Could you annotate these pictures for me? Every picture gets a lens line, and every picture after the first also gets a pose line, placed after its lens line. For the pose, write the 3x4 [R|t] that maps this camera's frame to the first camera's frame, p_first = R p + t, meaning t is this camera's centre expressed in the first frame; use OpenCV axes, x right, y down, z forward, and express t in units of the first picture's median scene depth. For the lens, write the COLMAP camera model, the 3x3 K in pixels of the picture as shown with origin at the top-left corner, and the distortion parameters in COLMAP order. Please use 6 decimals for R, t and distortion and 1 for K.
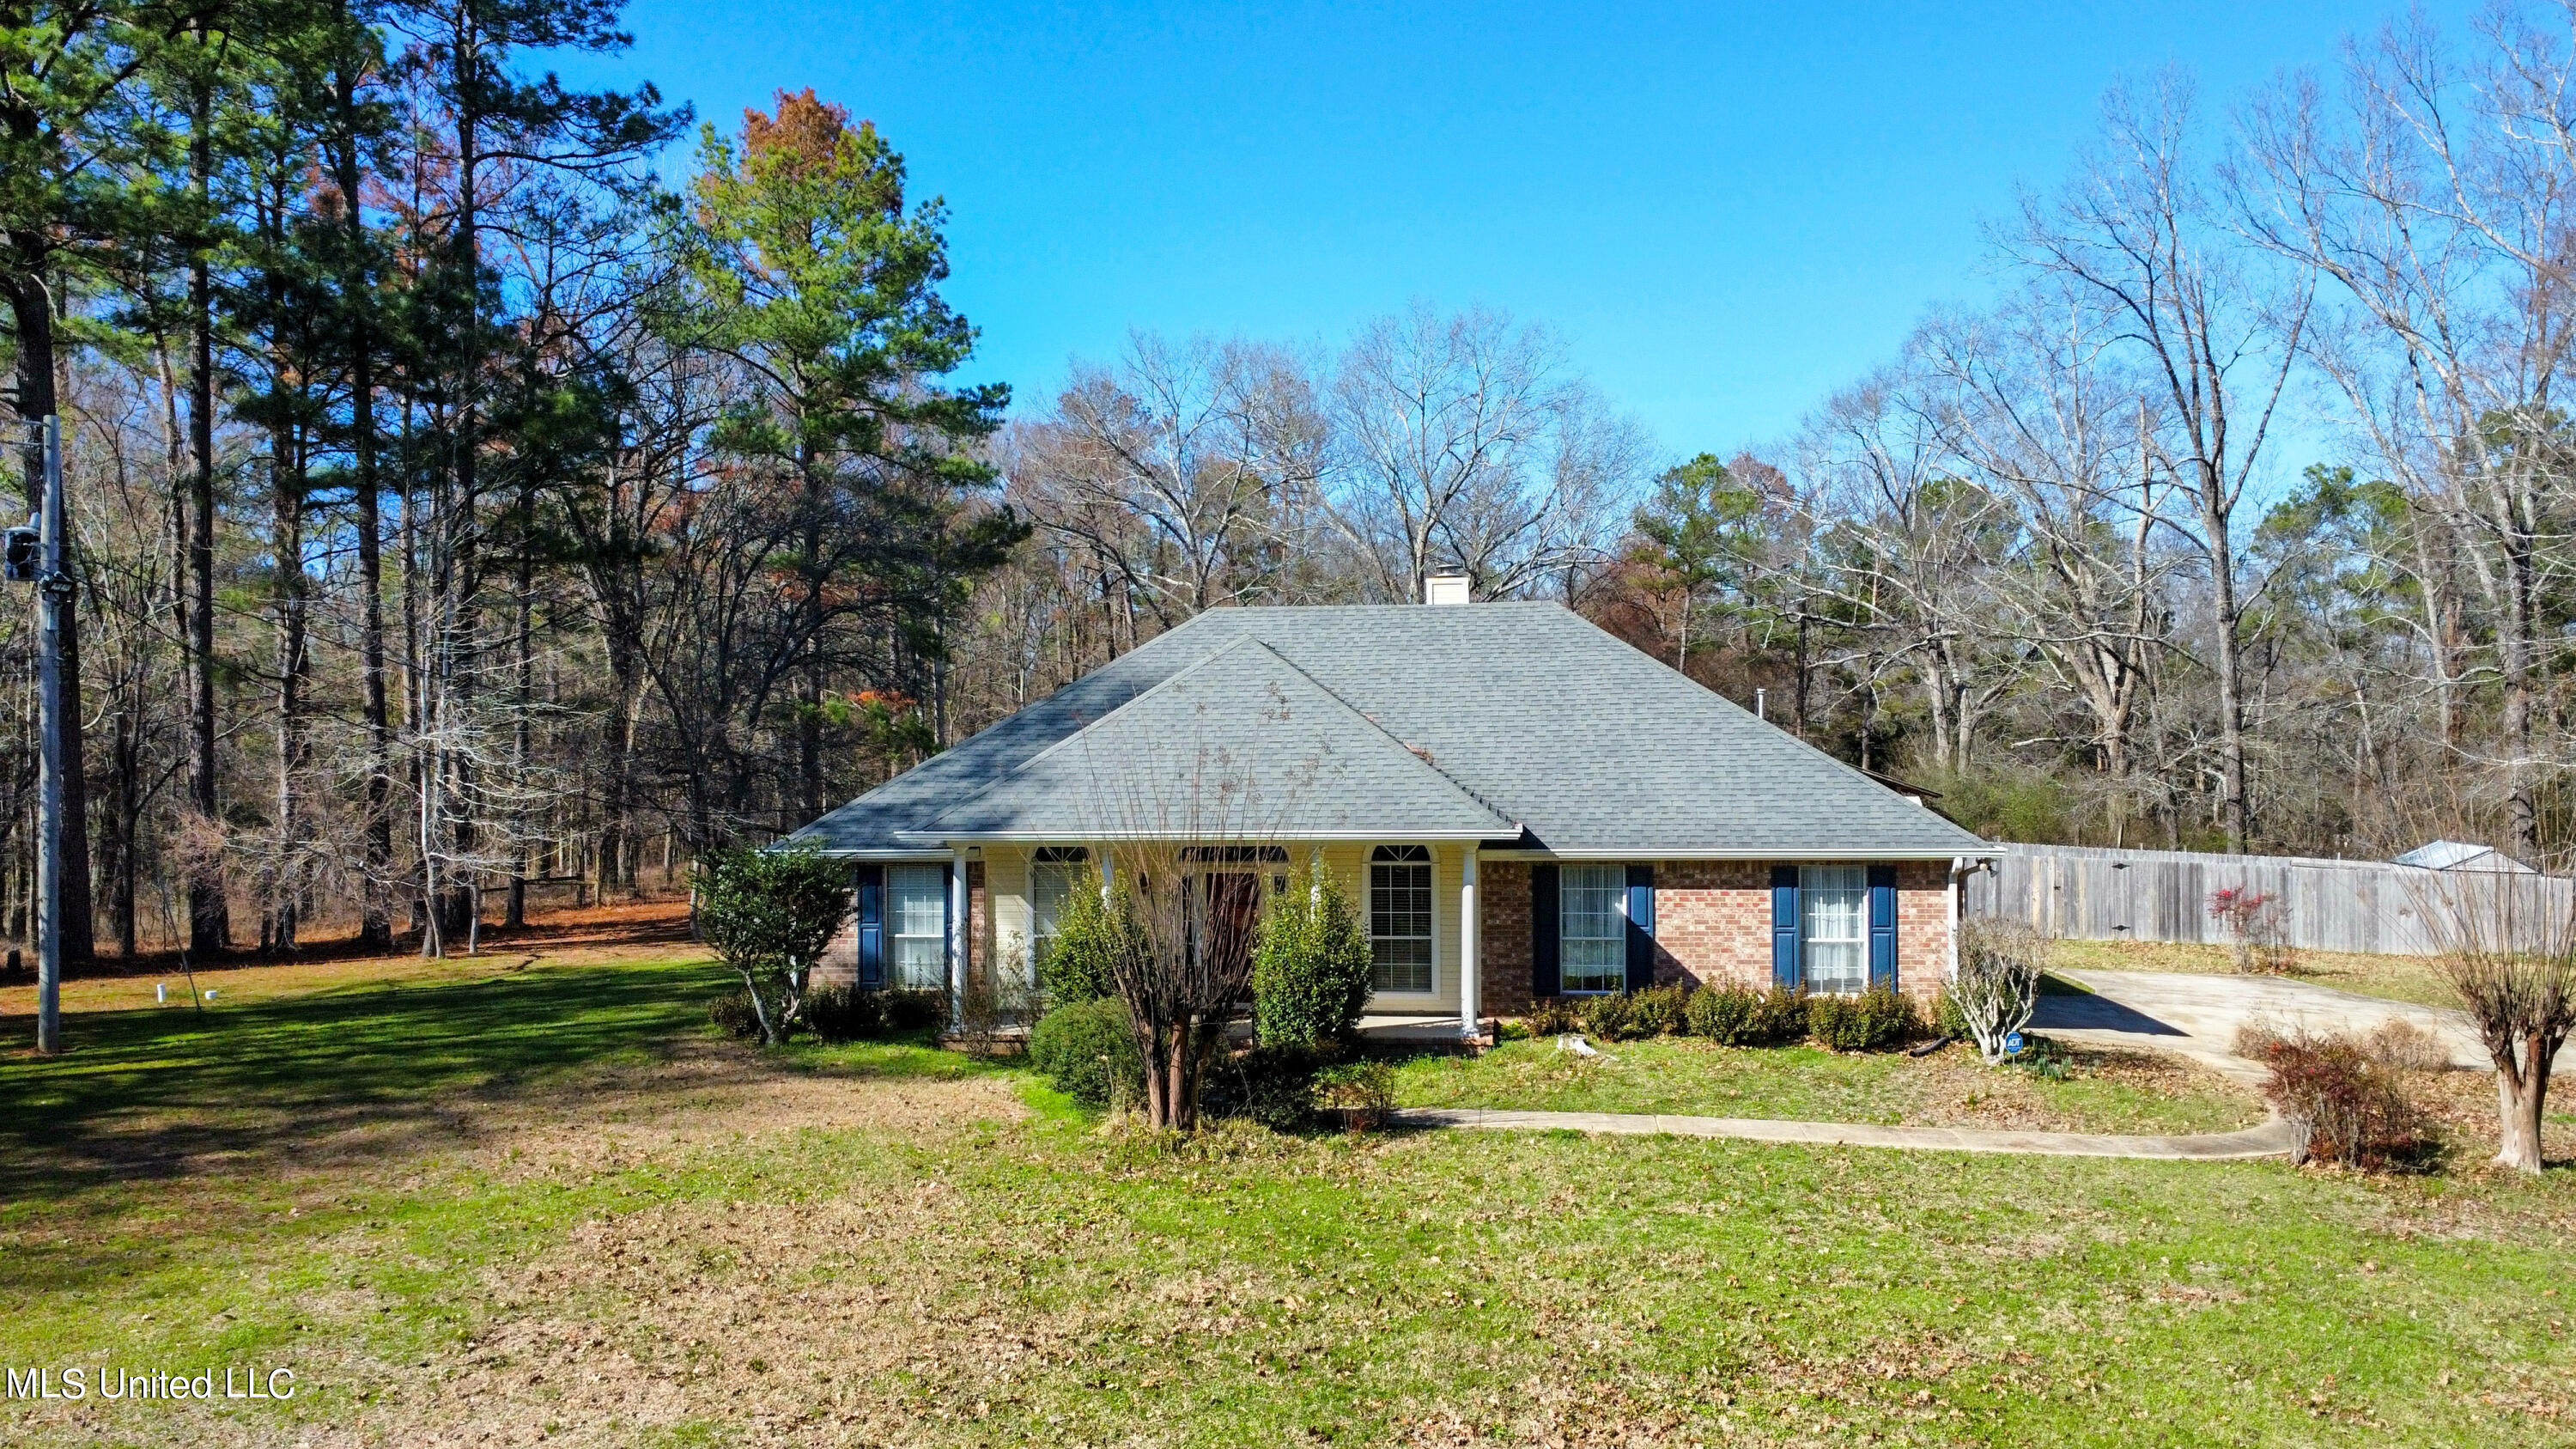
lens RADIAL K [[1932.1, 0, 1288.0], [0, 1932.1, 724.5], [0, 0, 1]] dist [0.016438, -0.005926]
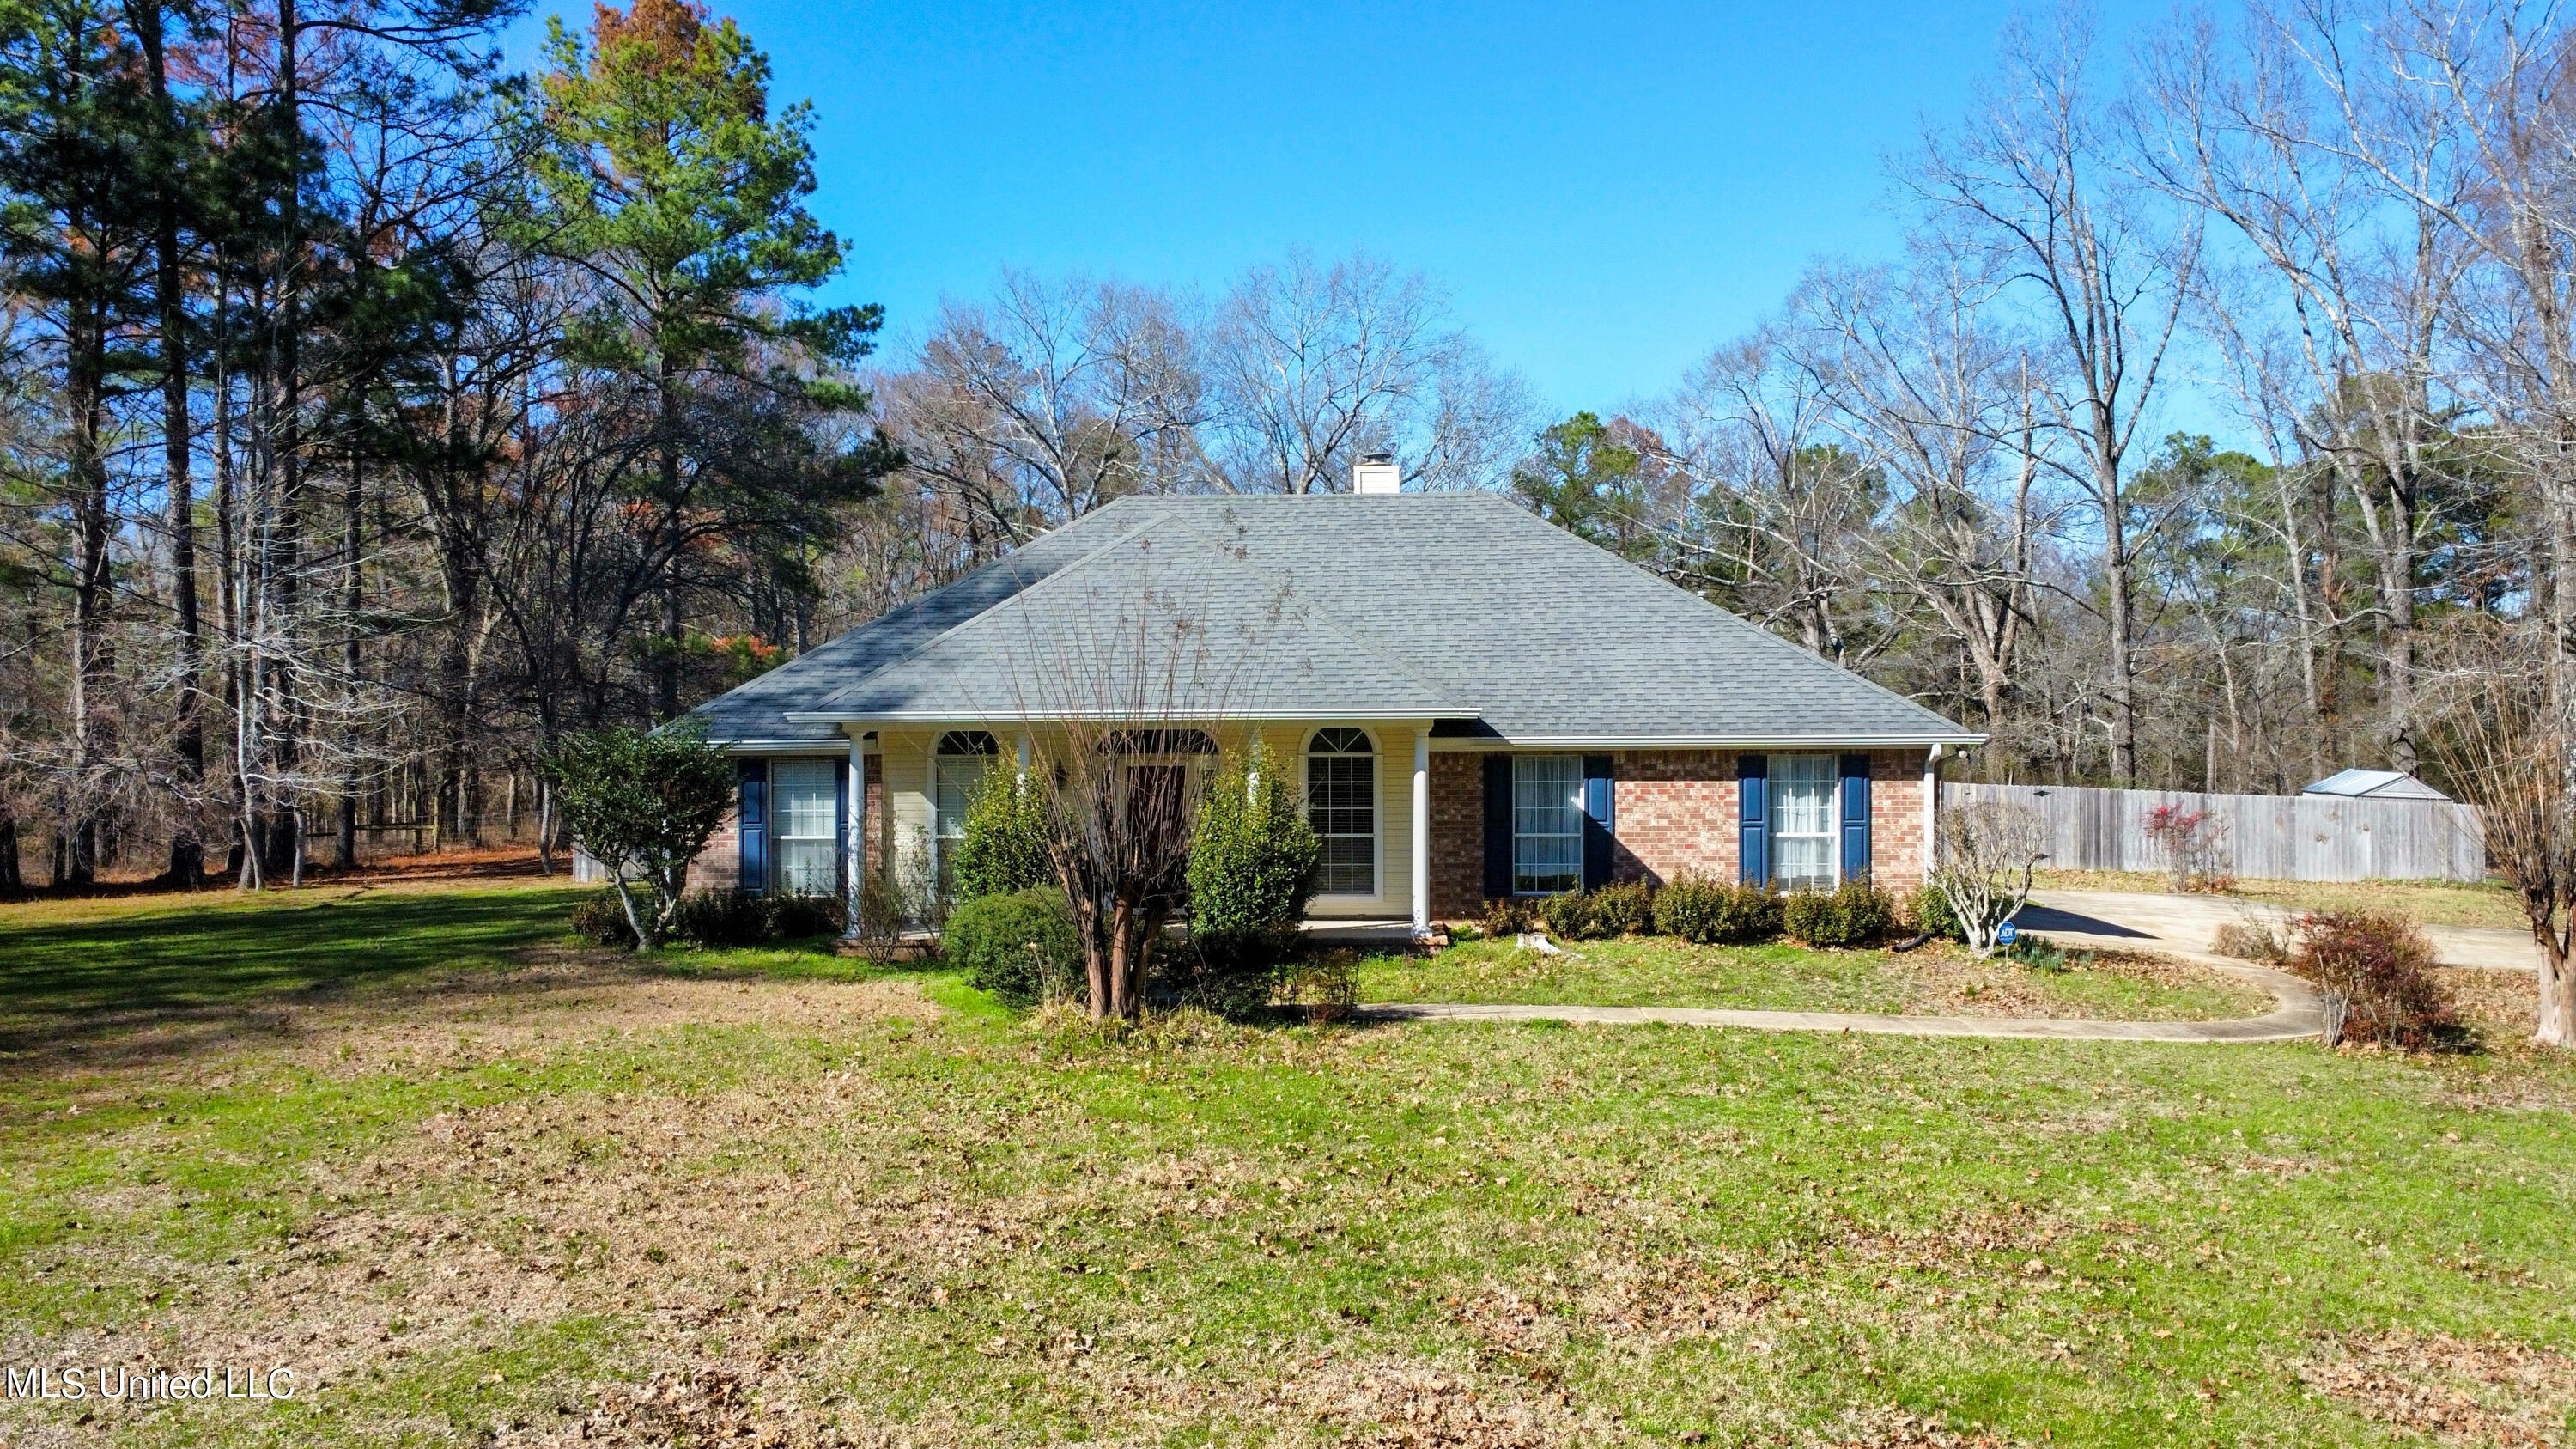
lens RADIAL K [[1935.7, 0, 1288.9], [0, 1935.7, 731.1], [0, 0, 1]] dist [0.013568, -0.001514]
pose [[0.997292, 0.001884, 0.073519, -0.035260], [-0.002764, 0.999926, 0.011860, 0.051469], [-0.073492, -0.012031, 0.997223, 0.086276]]
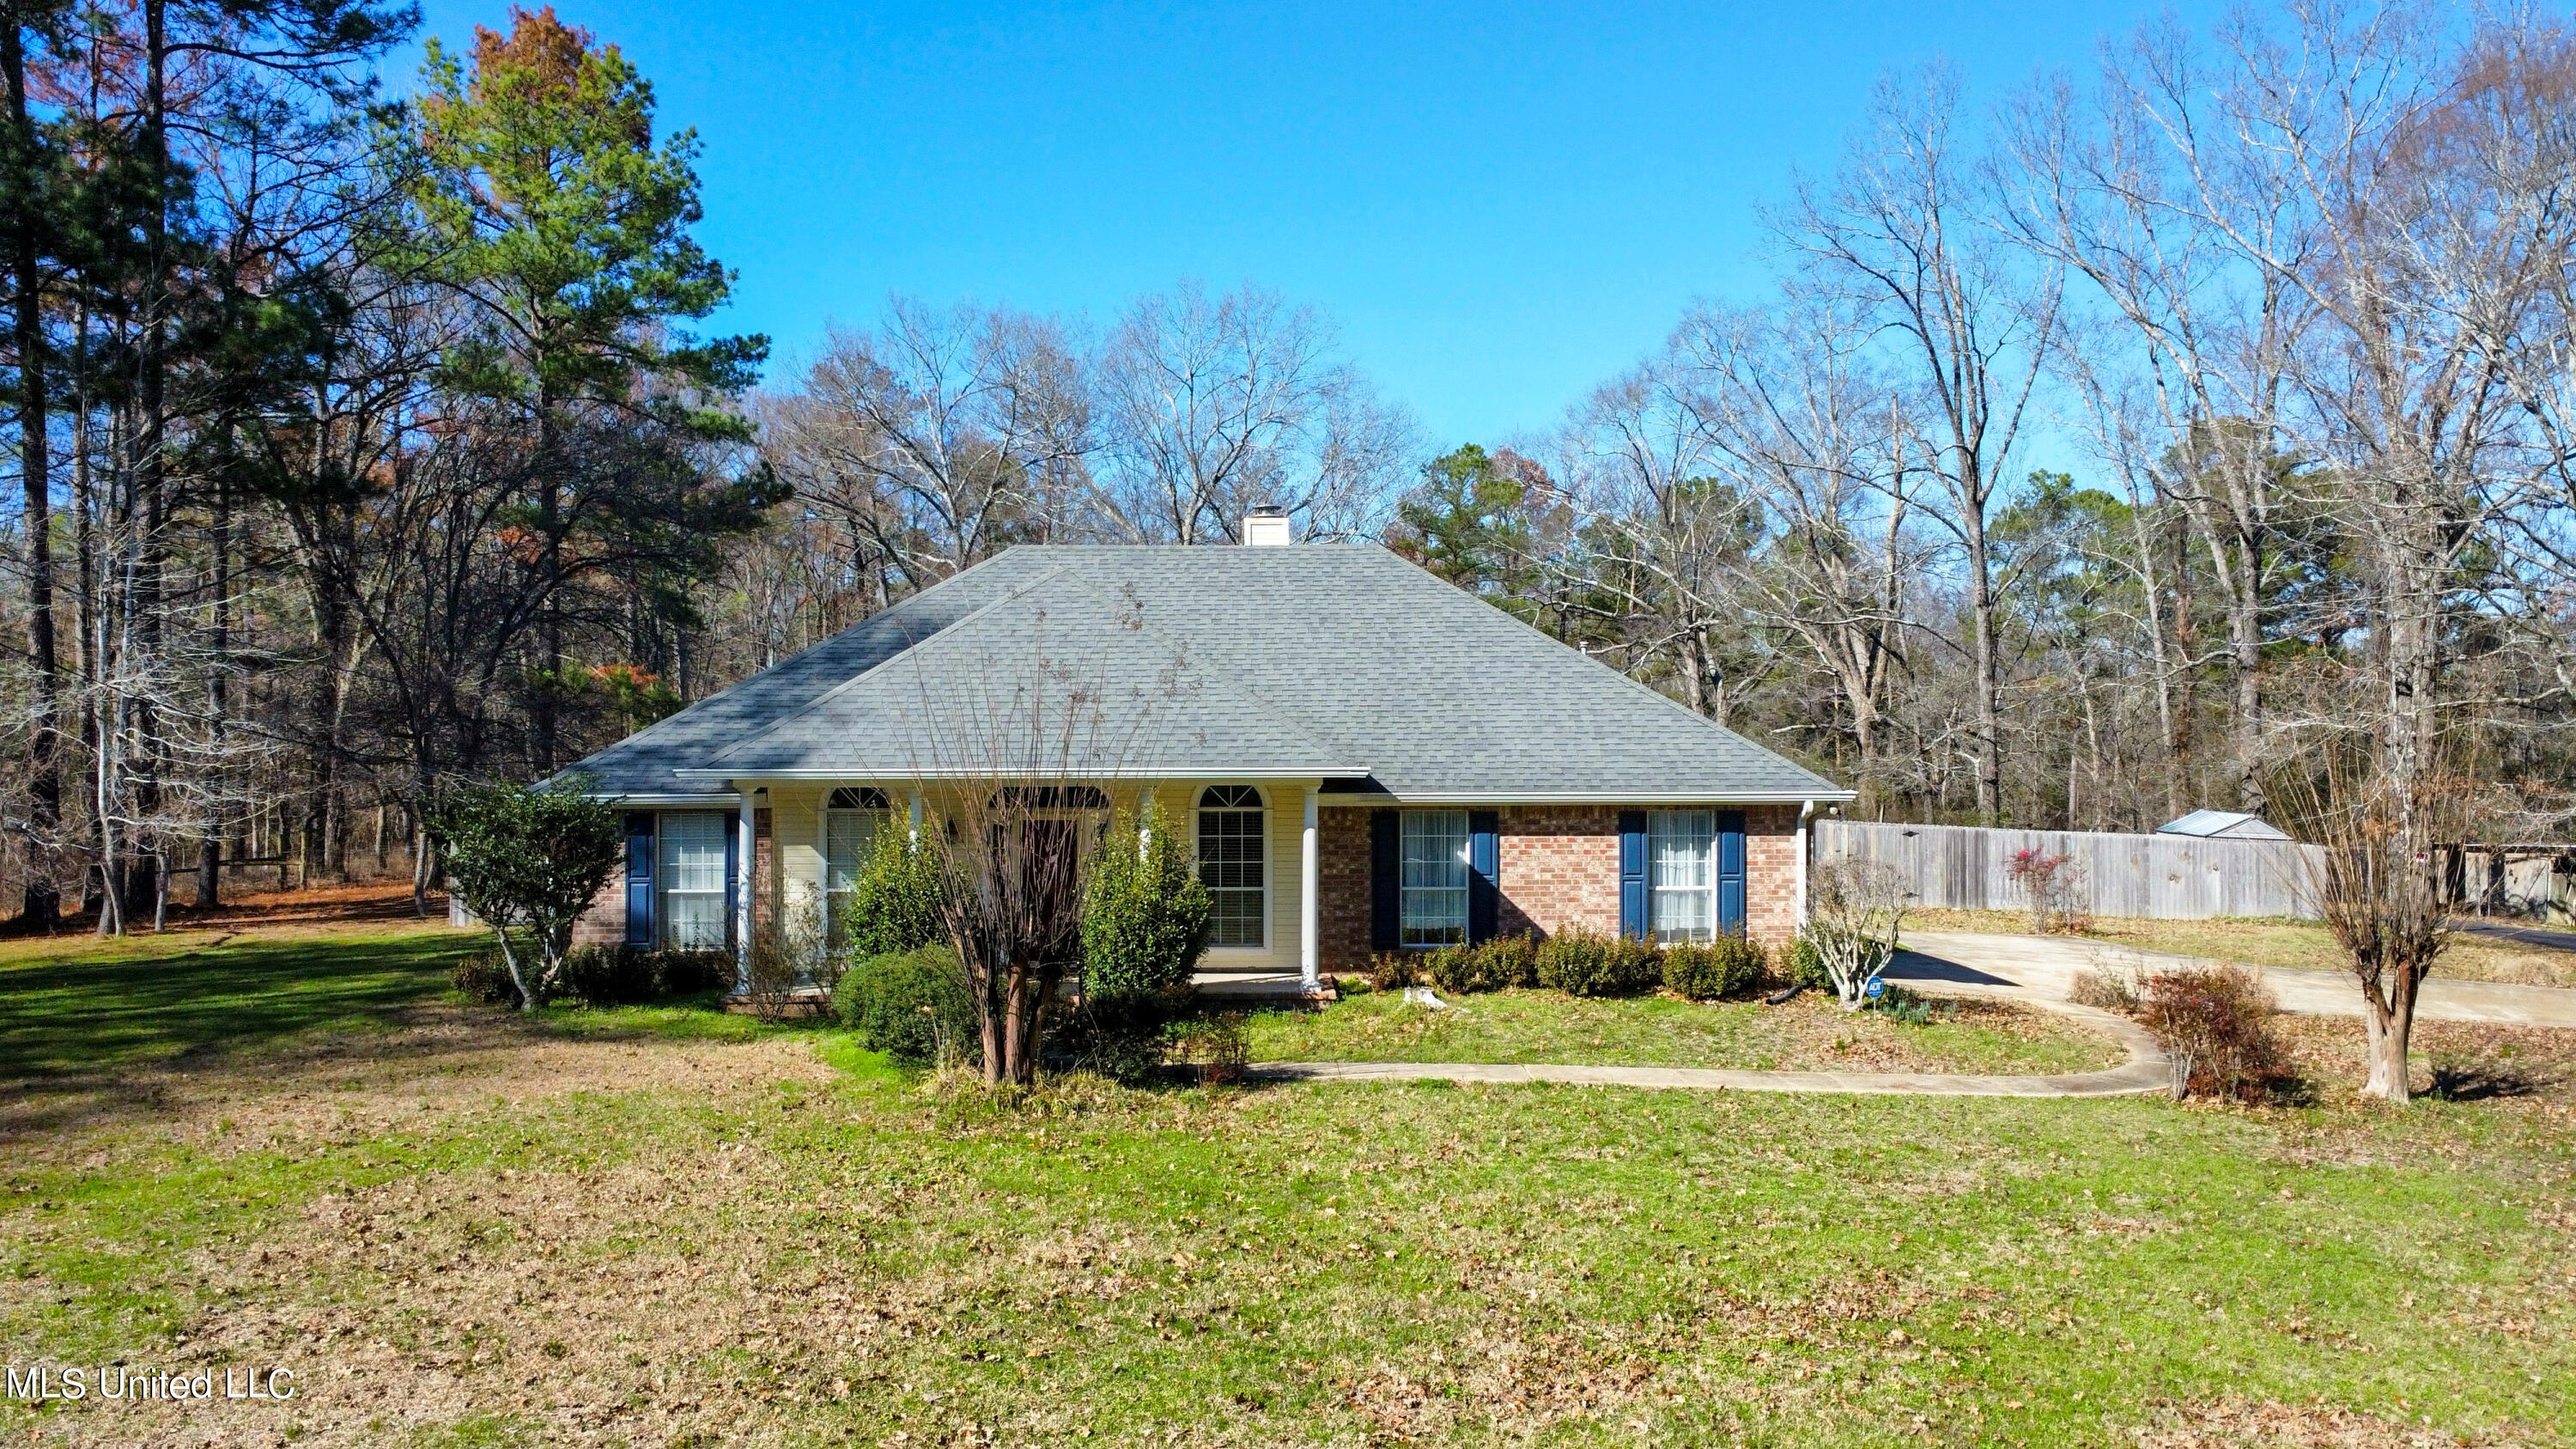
lens RADIAL K [[1935.7, 0, 1288.9], [0, 1935.7, 731.1], [0, 0, 1]] dist [0.013568, -0.001514]
pose [[0.991244, 0.006321, 0.131888, -0.038903], [-0.006560, 0.999978, 0.001379, 0.033776], [-0.131876, -0.002232, 0.991264, 0.073515]]
